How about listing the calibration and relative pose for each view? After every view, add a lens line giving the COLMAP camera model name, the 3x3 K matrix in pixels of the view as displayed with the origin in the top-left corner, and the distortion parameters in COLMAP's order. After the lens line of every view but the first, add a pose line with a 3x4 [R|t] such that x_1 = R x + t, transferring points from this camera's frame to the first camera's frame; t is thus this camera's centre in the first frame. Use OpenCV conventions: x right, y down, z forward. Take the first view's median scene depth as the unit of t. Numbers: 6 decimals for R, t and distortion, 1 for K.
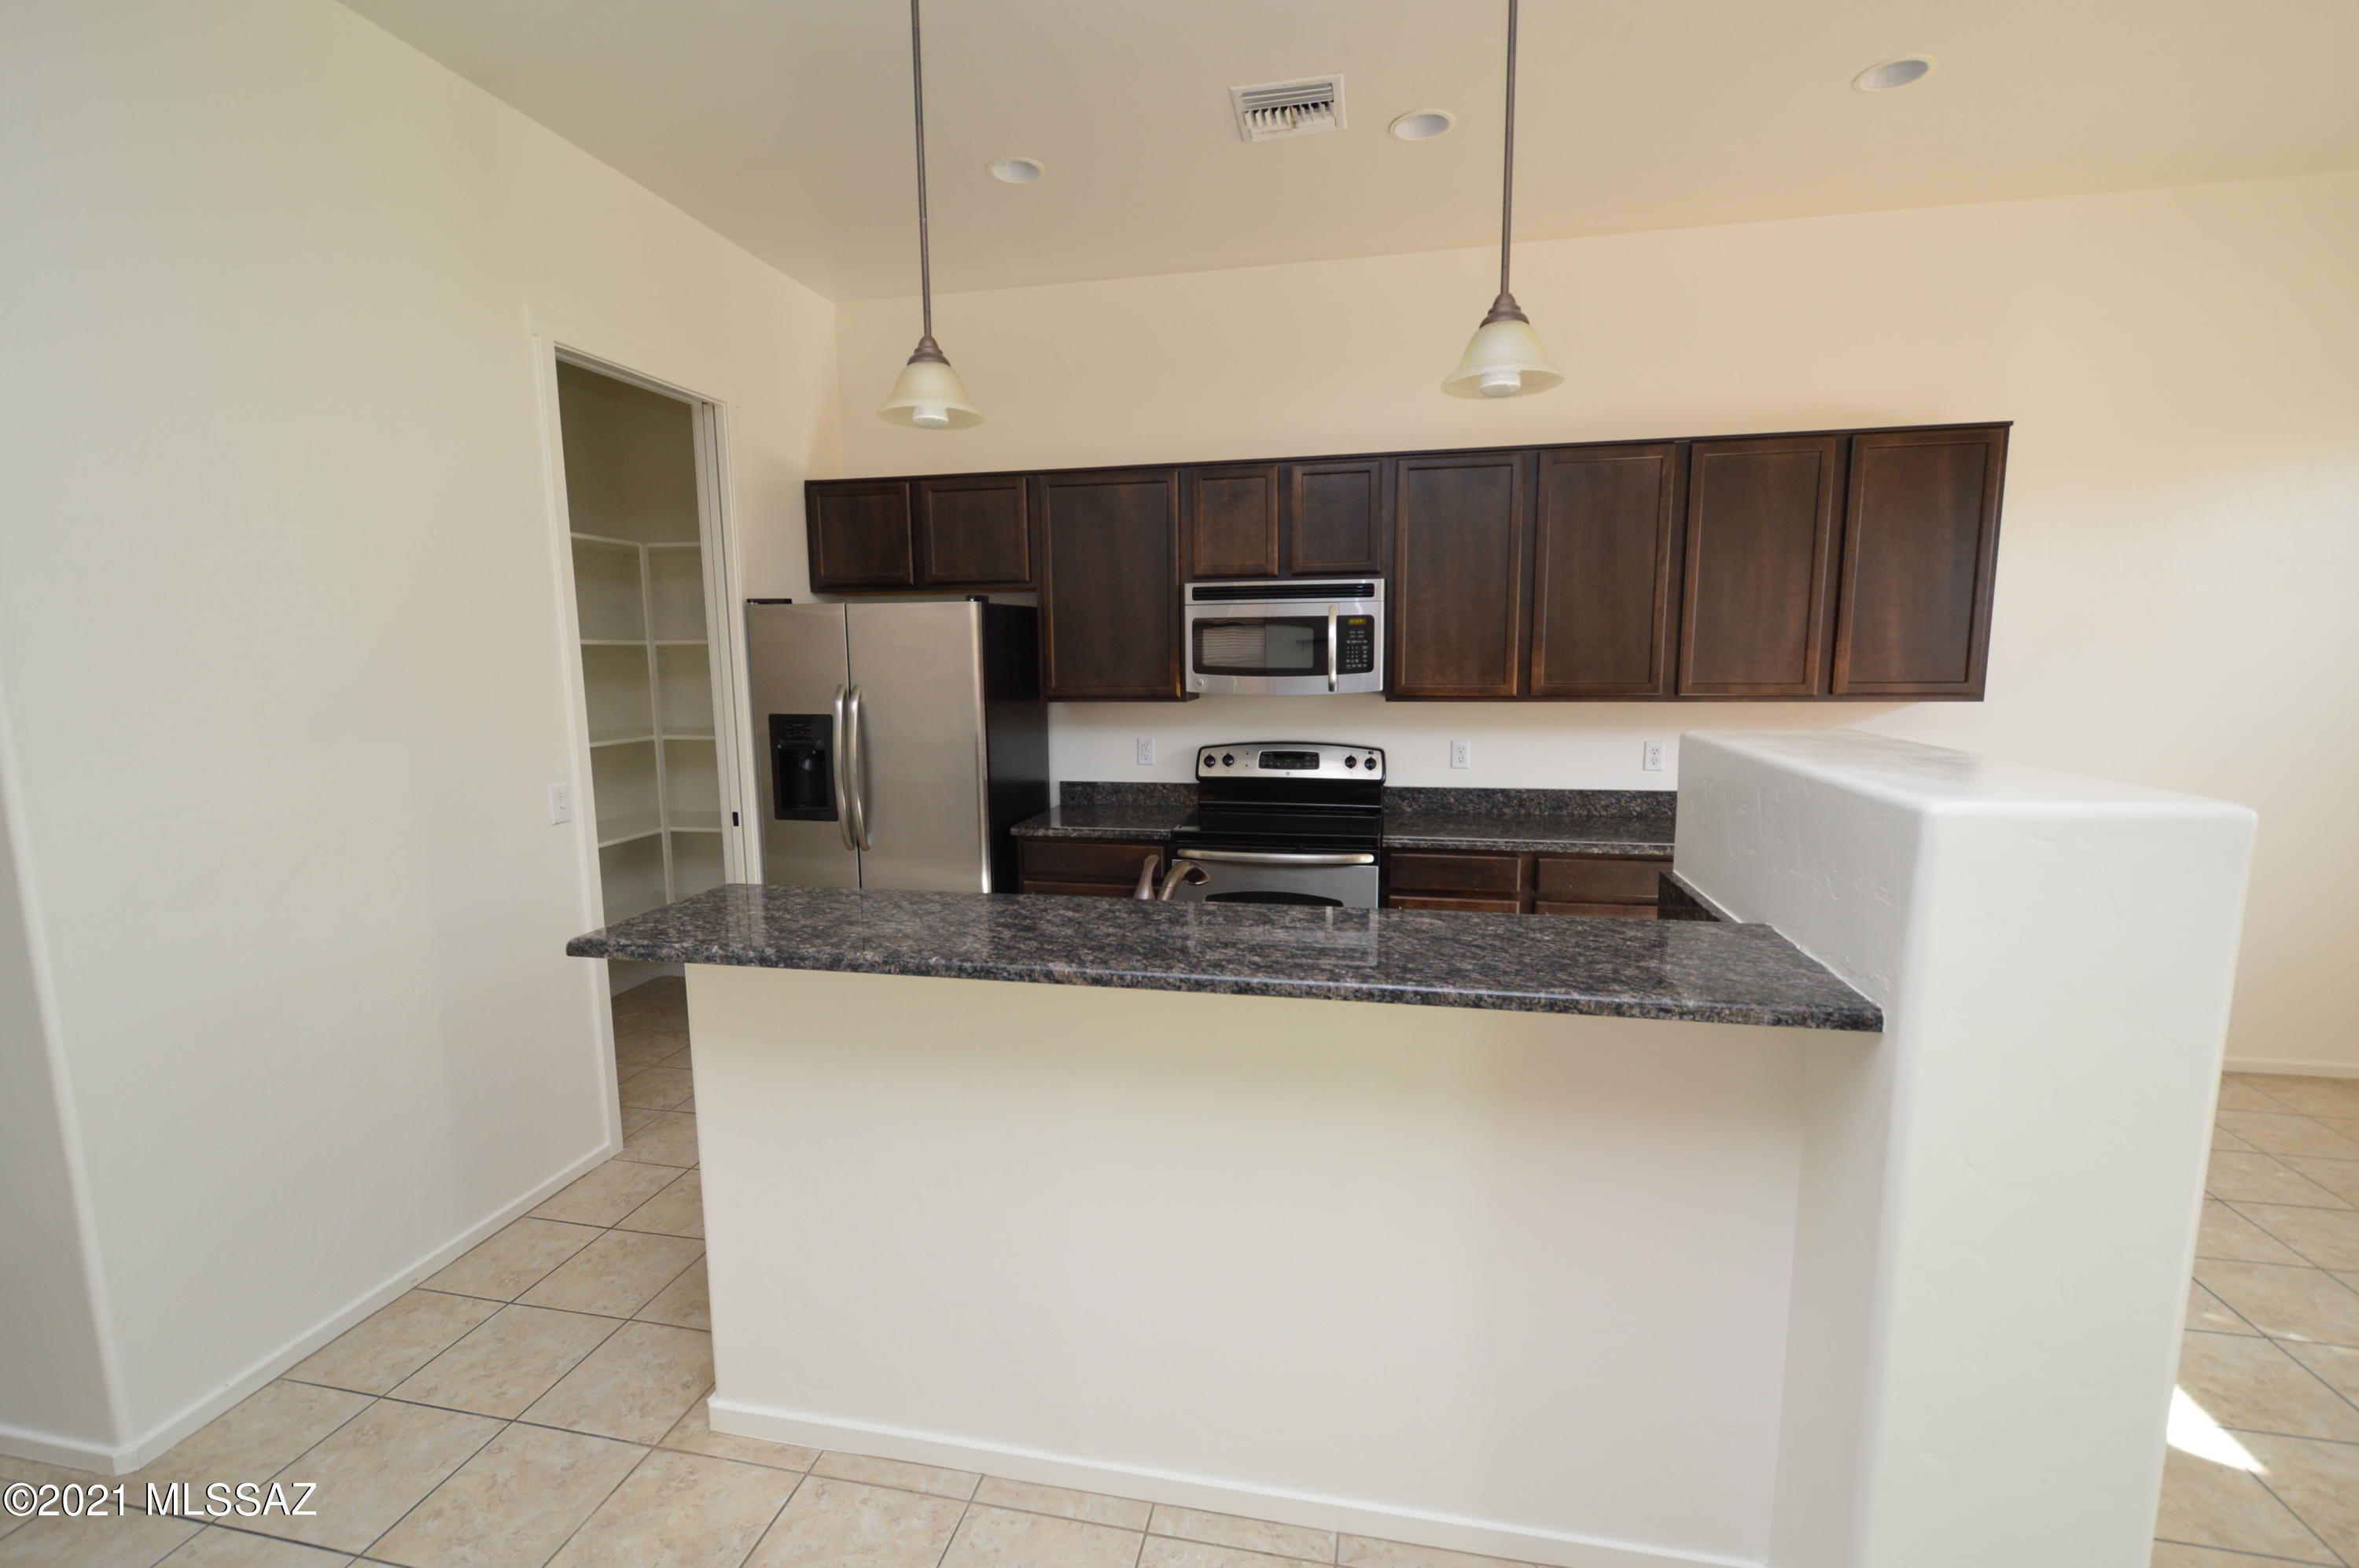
lens RADIAL K [[1040.4, 0, 1162.8], [0, 1040.4, 794.1], [0, 0, 1]] dist [0.002998, -0.001182]
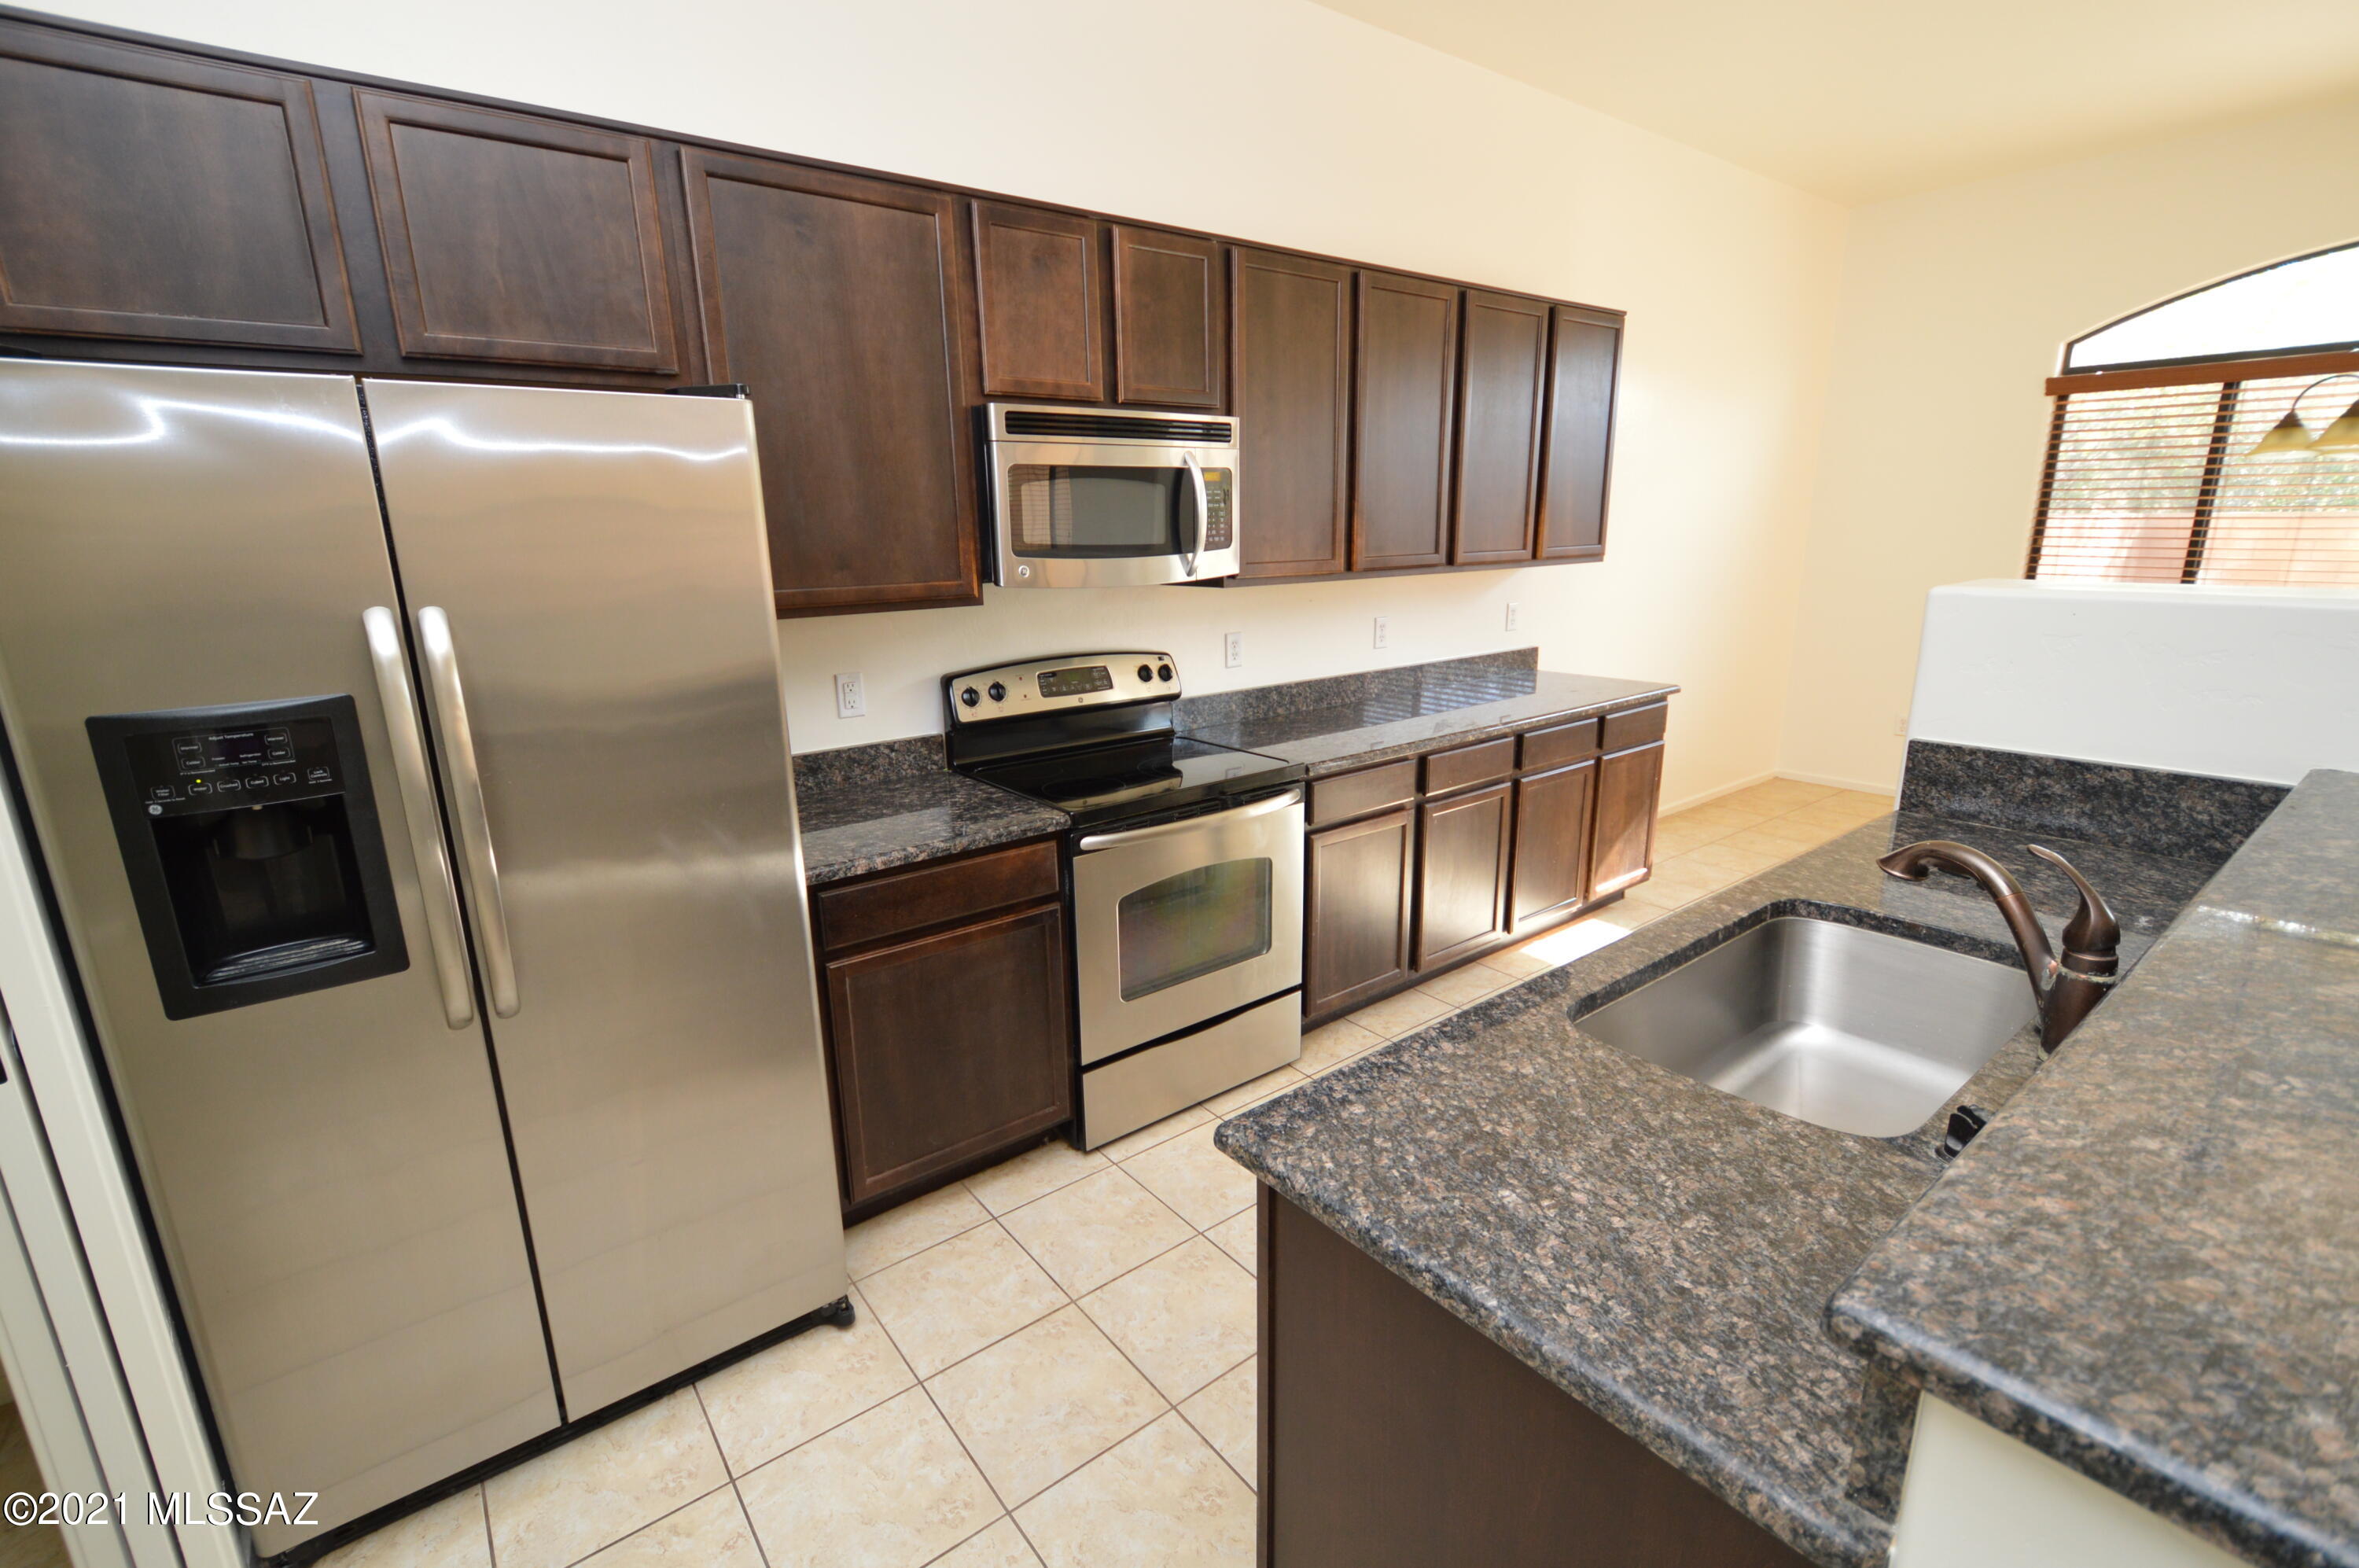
lens RADIAL K [[1040.4, 0, 1162.8], [0, 1040.4, 794.1], [0, 0, 1]] dist [0.002998, -0.001182]
pose [[0.651315, -0.194772, 0.733384, -0.391421], [0.114179, 0.980648, 0.159038, -0.066804], [-0.750167, -0.019847, 0.660950, 0.526392]]
